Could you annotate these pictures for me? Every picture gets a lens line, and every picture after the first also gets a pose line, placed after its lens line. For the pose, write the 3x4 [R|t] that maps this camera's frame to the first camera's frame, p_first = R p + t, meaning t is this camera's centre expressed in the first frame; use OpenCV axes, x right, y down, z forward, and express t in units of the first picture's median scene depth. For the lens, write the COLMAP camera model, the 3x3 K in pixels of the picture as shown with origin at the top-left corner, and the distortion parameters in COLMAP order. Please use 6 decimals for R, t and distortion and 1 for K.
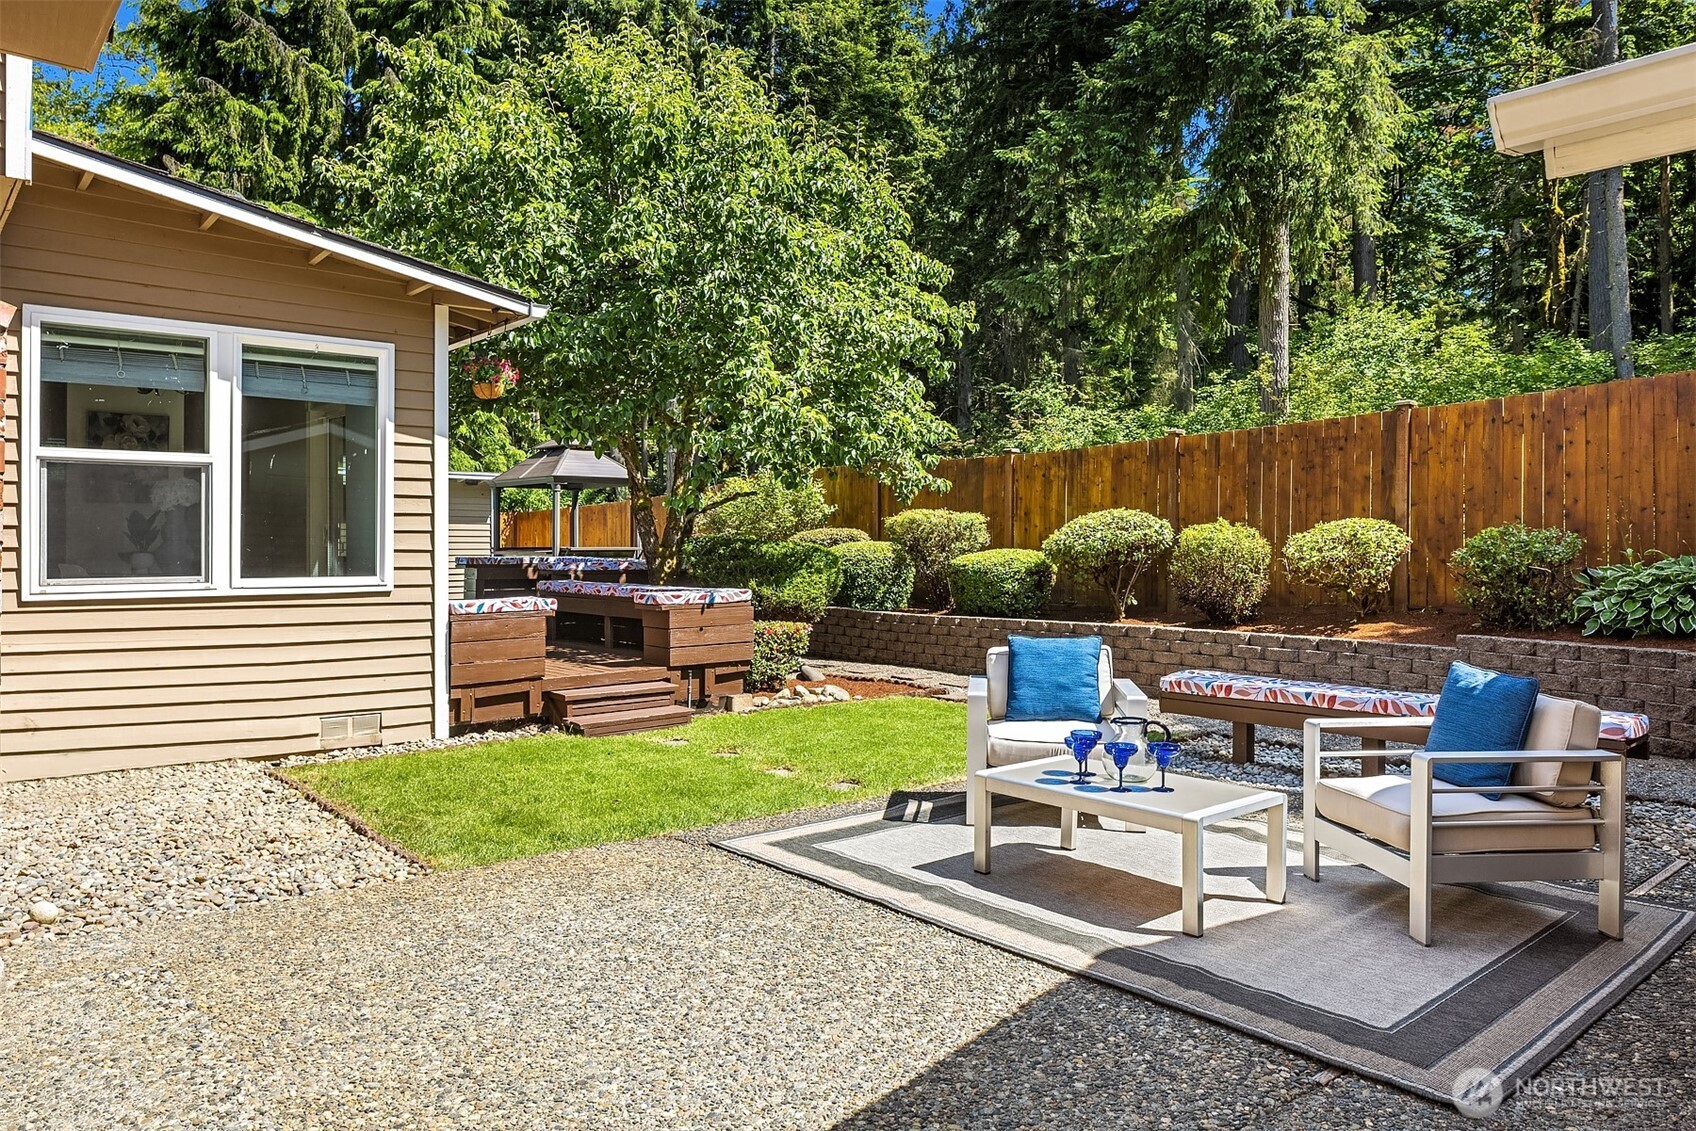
lens RADIAL K [[1157.0, 0, 848.0], [0, 1157.0, 565.5], [0, 0, 1]] dist [-0.000100, 0.000417]
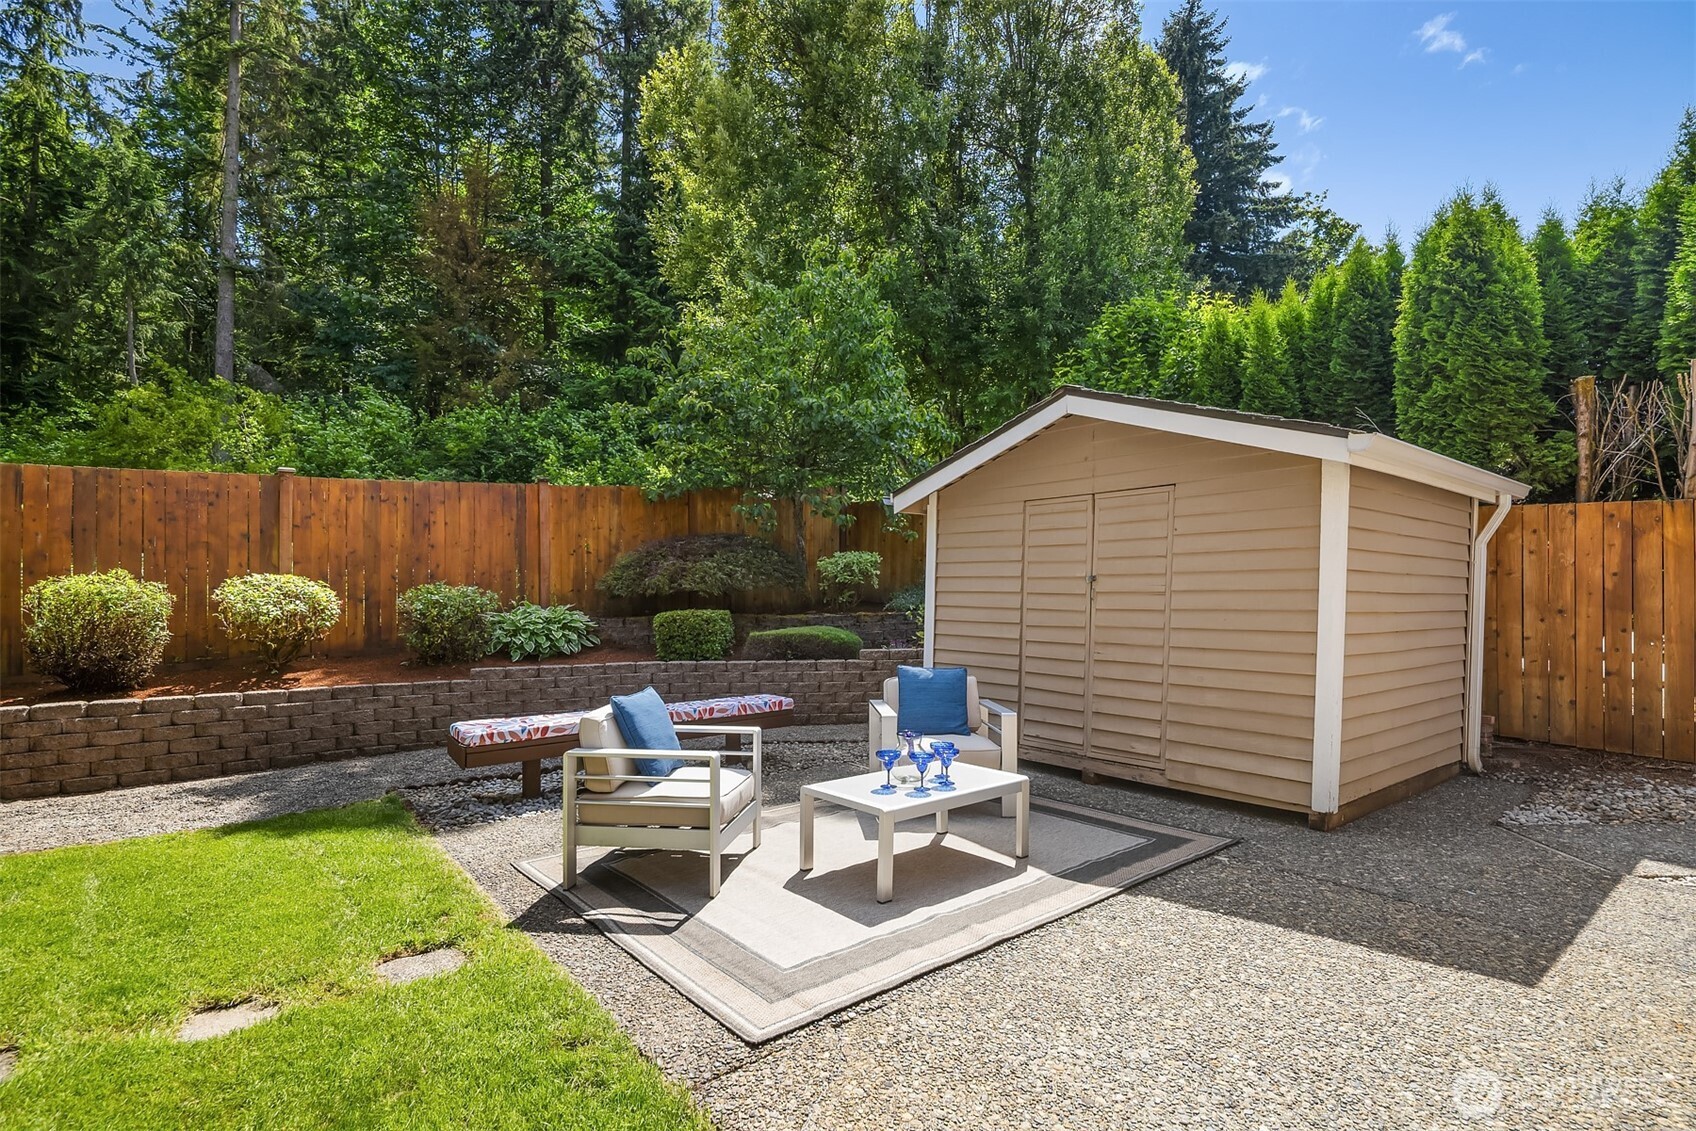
lens RADIAL K [[816.5, 0, 844.0], [0, 816.5, 597.8], [0, 0, 1]] dist [0.000446, 0.000125]
pose [[0.012818, -0.002914, 0.999914, -0.437240], [0.021450, 0.999766, 0.002638, -0.014452], [-0.999688, 0.021414, 0.012877, 0.692681]]
